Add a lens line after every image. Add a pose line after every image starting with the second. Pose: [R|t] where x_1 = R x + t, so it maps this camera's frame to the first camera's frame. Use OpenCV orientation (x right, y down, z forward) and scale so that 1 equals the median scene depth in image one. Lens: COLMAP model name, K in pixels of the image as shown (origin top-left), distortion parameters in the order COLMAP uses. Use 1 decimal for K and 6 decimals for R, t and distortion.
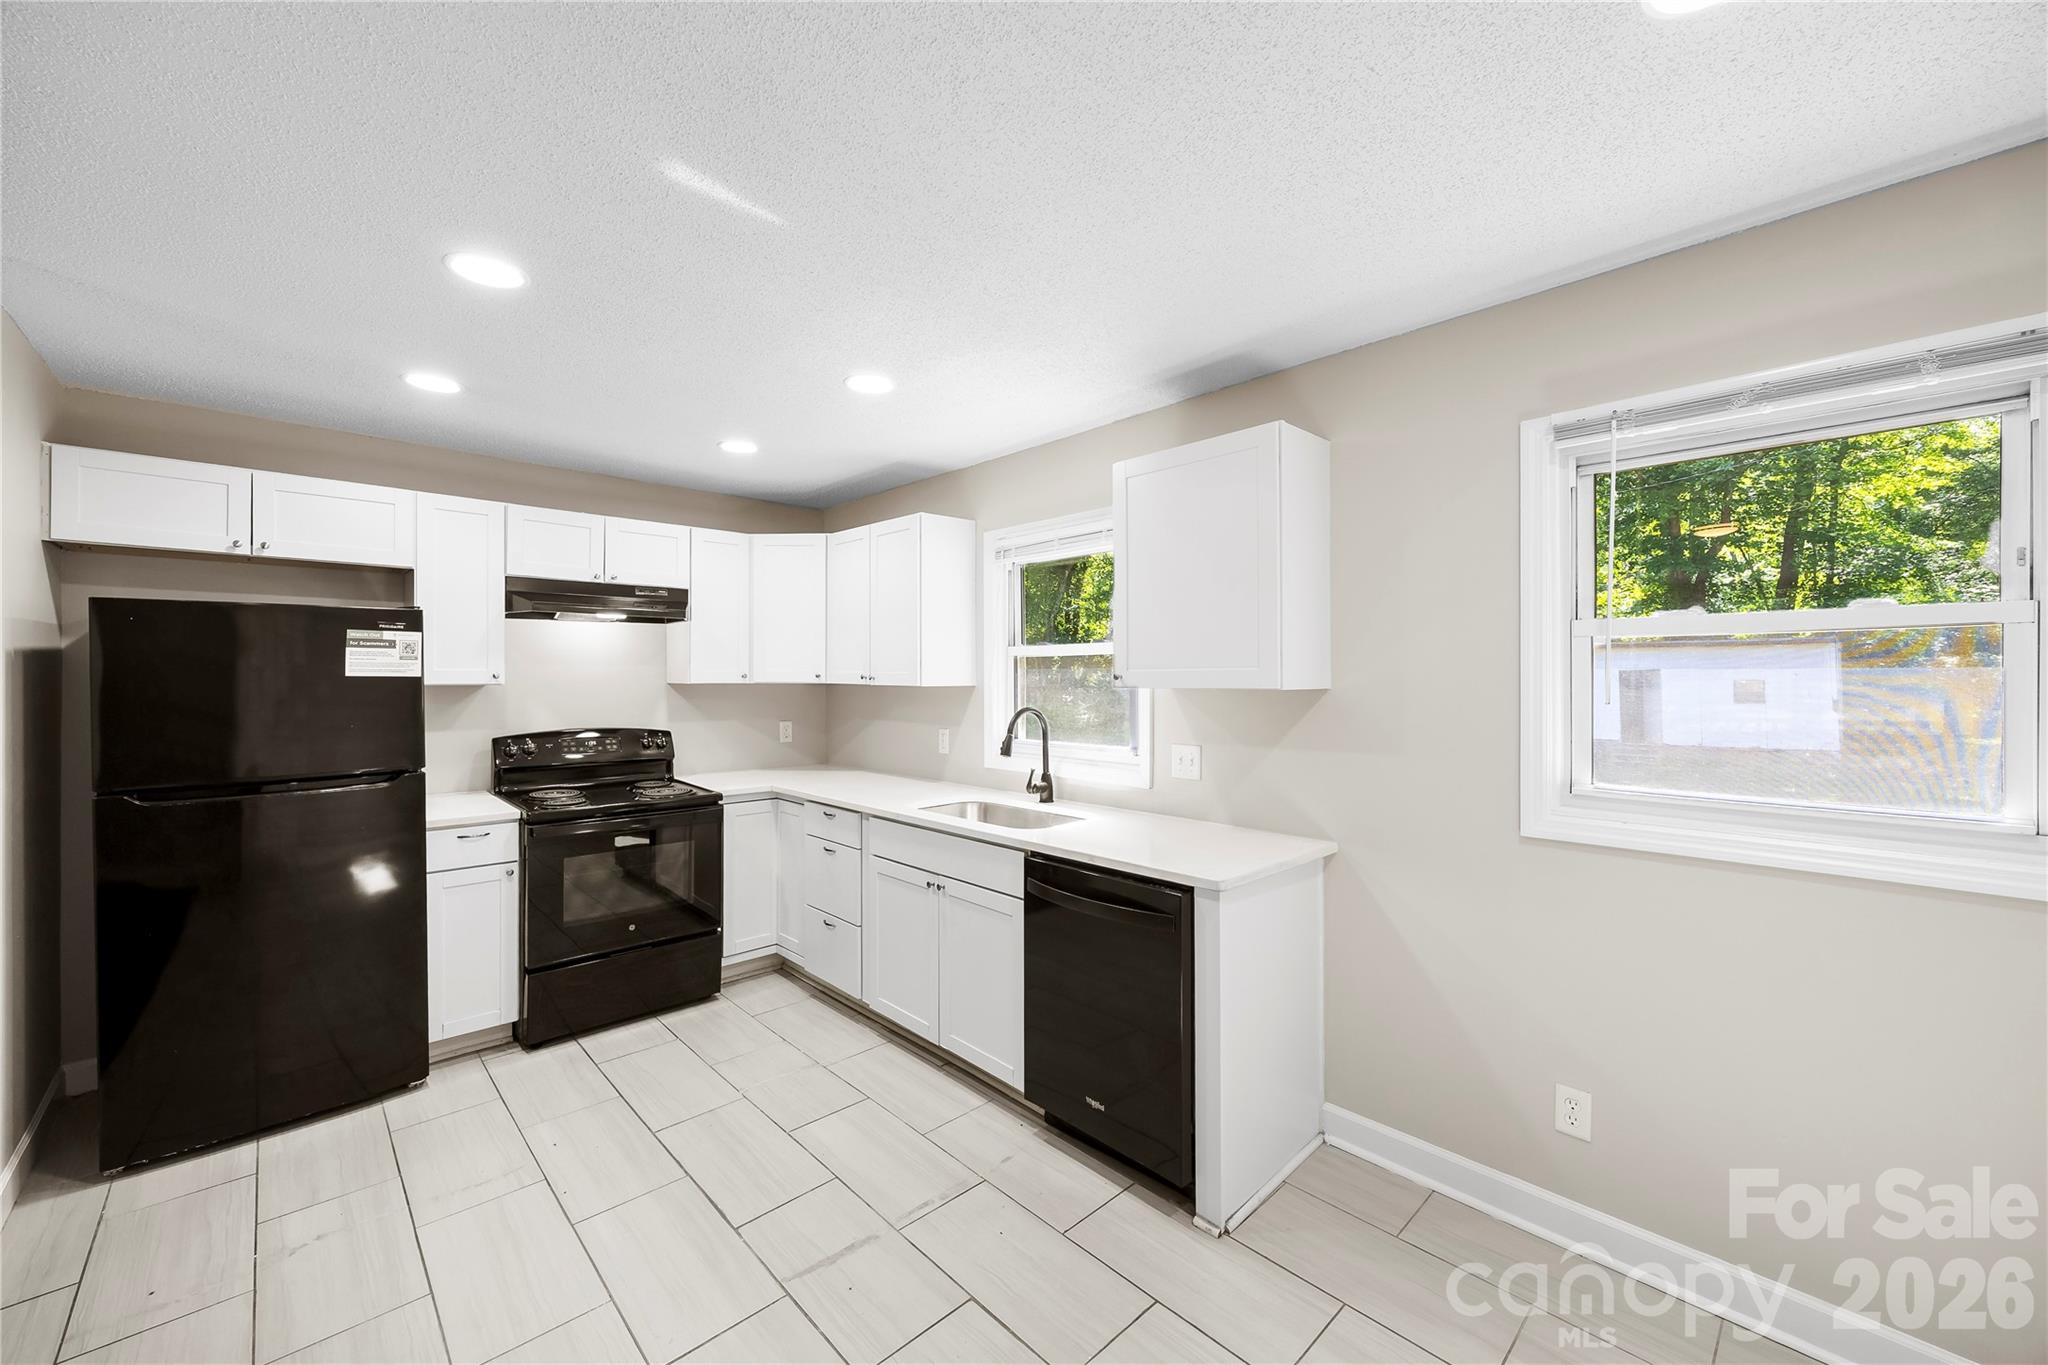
lens RADIAL K [[789.2, 0, 1024.0], [0, 789.2, 682.5], [0, 0, 1]] dist [-0.000360, 0.000041]
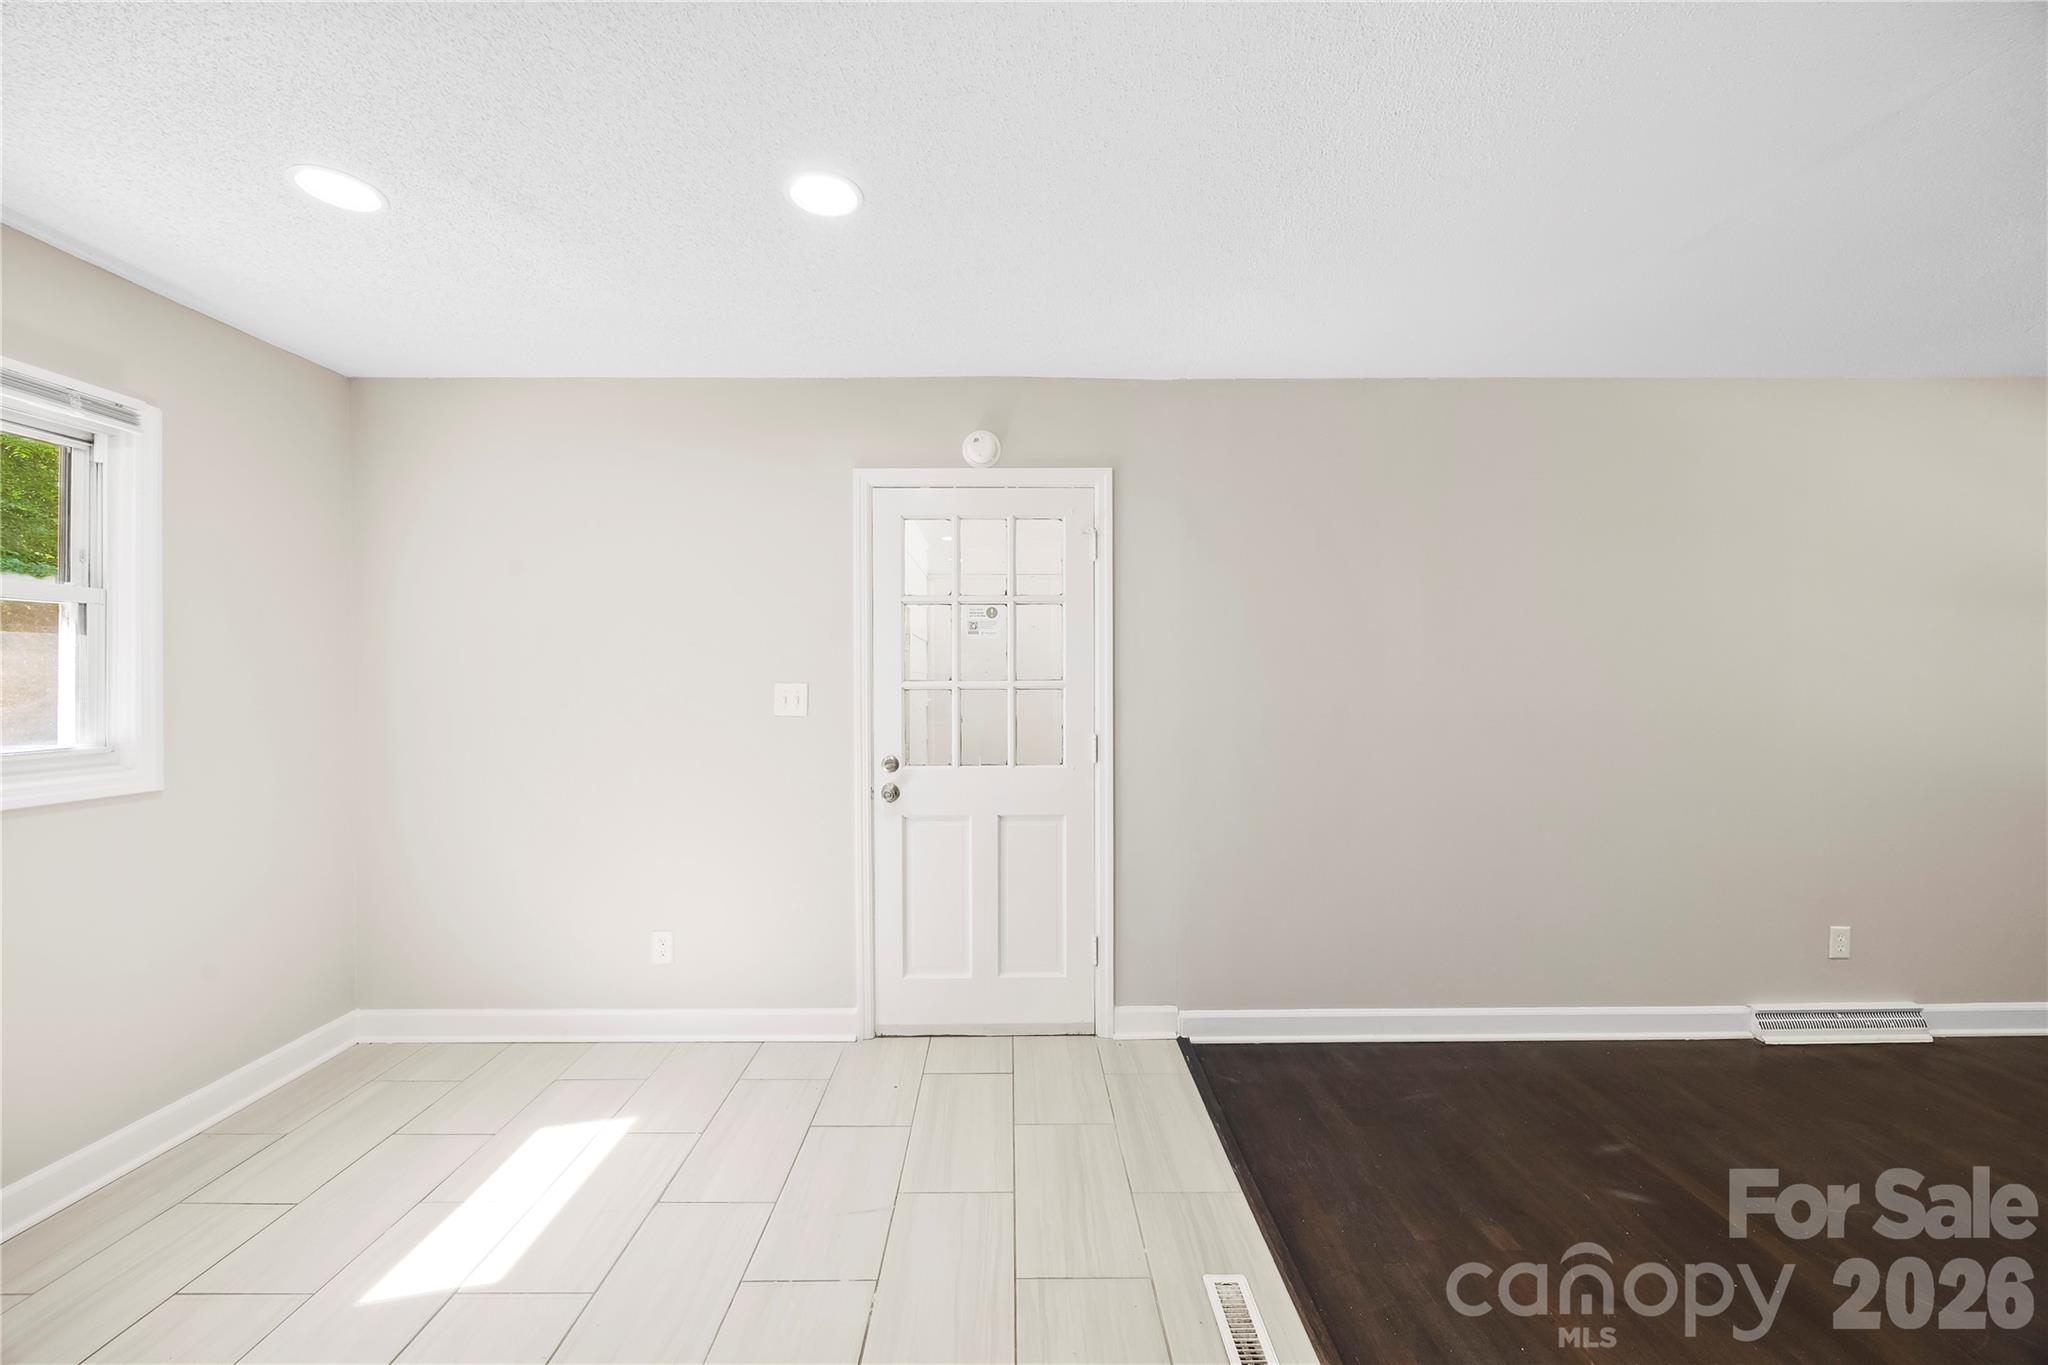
lens RADIAL K [[789.2, 0, 1024.0], [0, 789.2, 682.5], [0, 0, 1]] dist [-0.000360, 0.000041]
pose [[-0.737102, -0.000492, 0.675782, -0.430595], [0.007715, 0.999928, 0.009144, 0.030215], [-0.675738, 0.011954, -0.737045, 0.436751]]
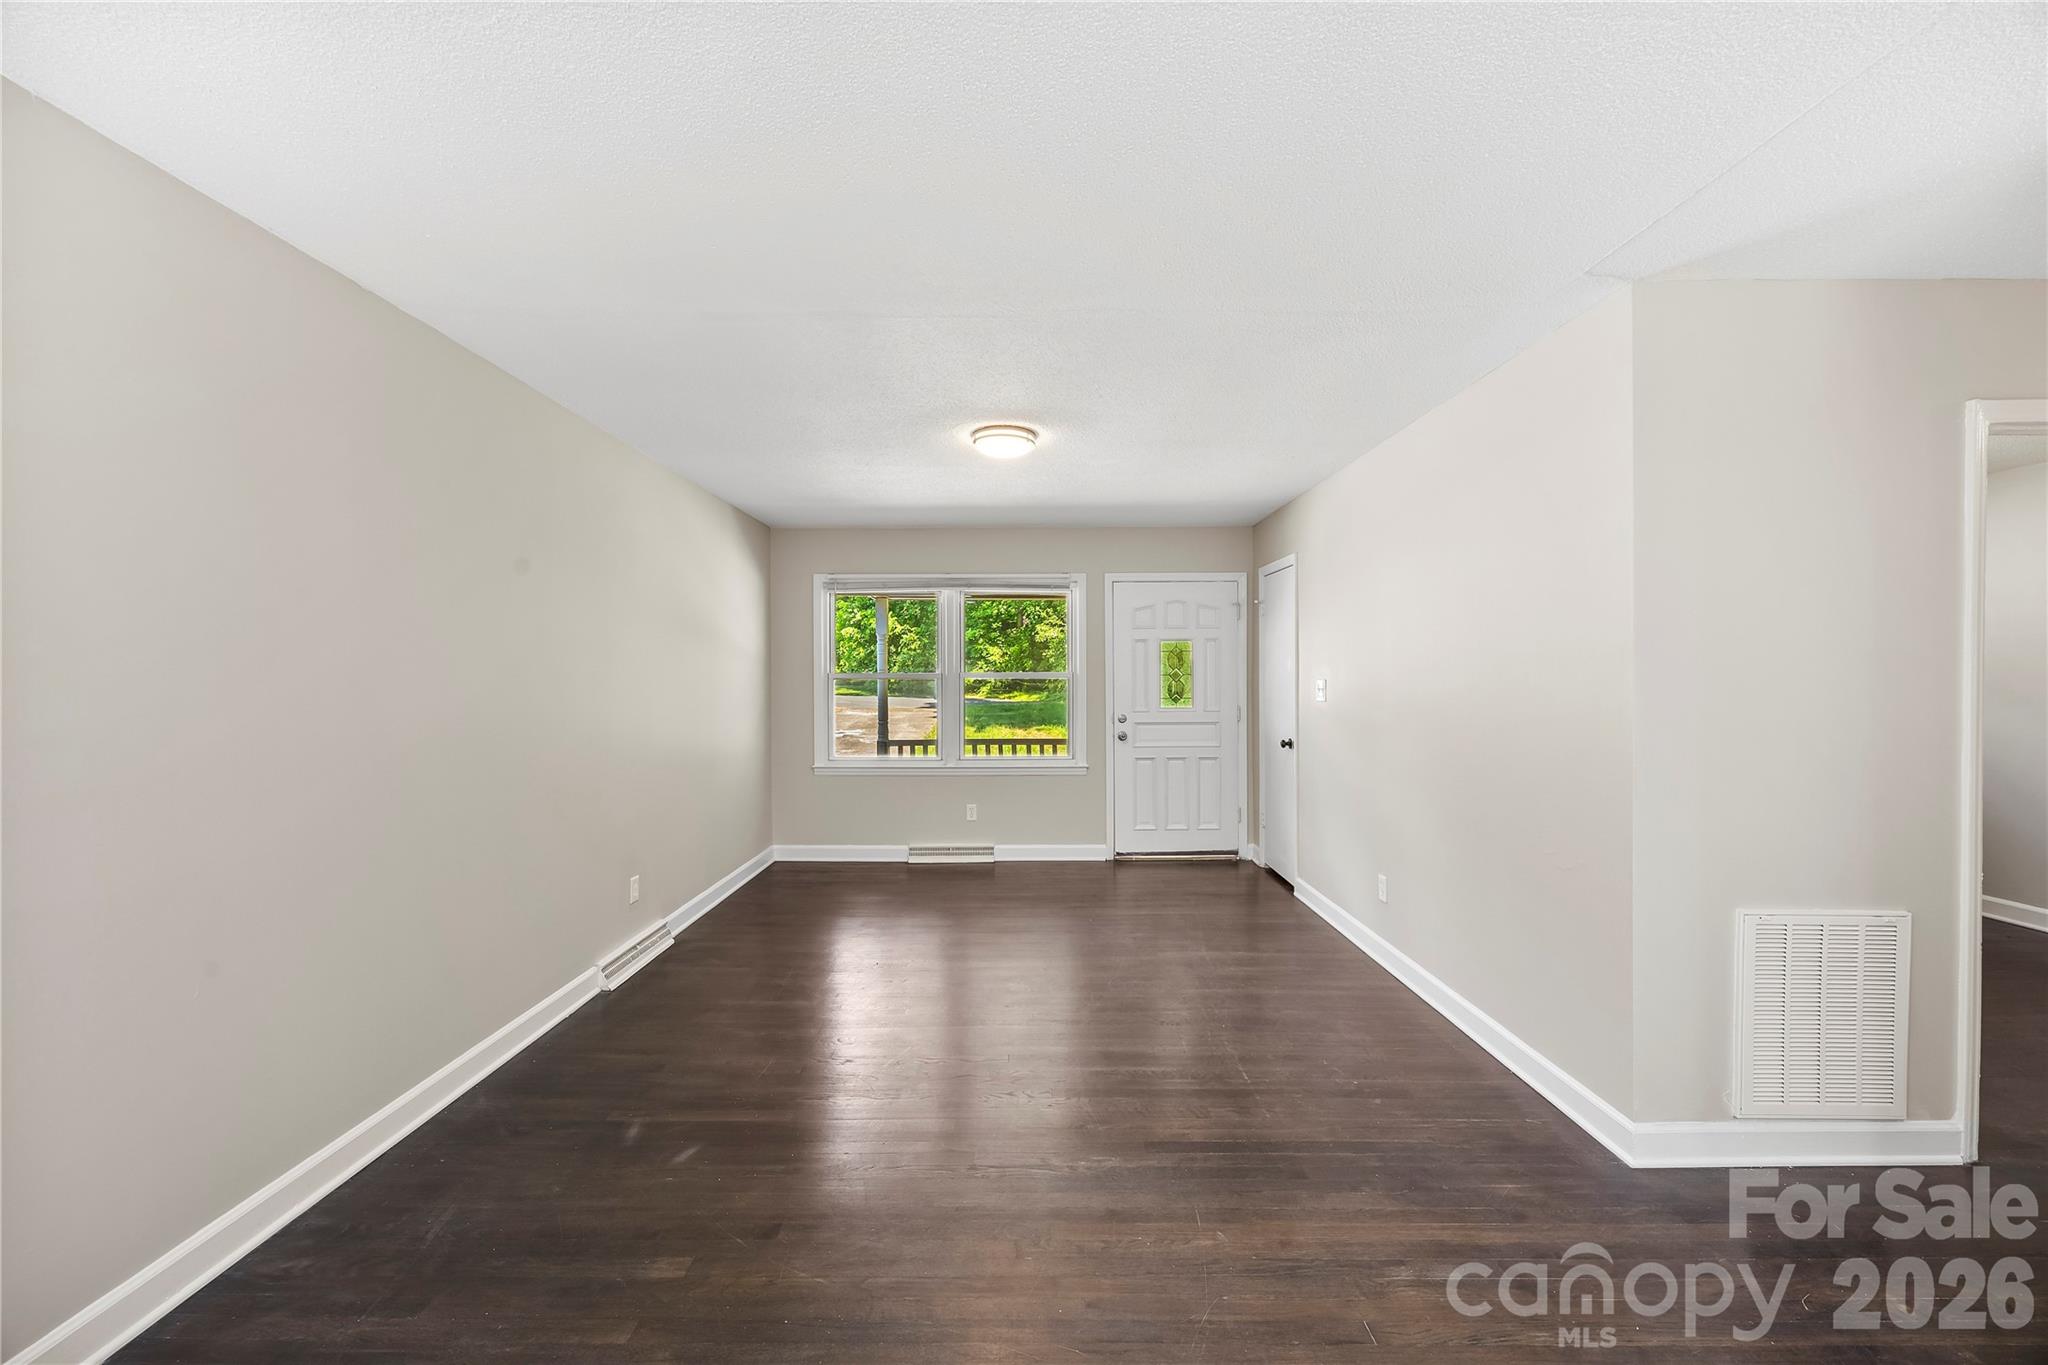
lens RADIAL K [[789.2, 0, 1024.0], [0, 789.2, 682.5], [0, 0, 1]] dist [-0.000360, 0.000041]
pose [[-0.683502, 0.001764, -0.729946, -0.070234], [-0.004890, 0.999964, 0.006995, 0.034646], [0.729932, 0.008351, -0.683469, 0.330772]]
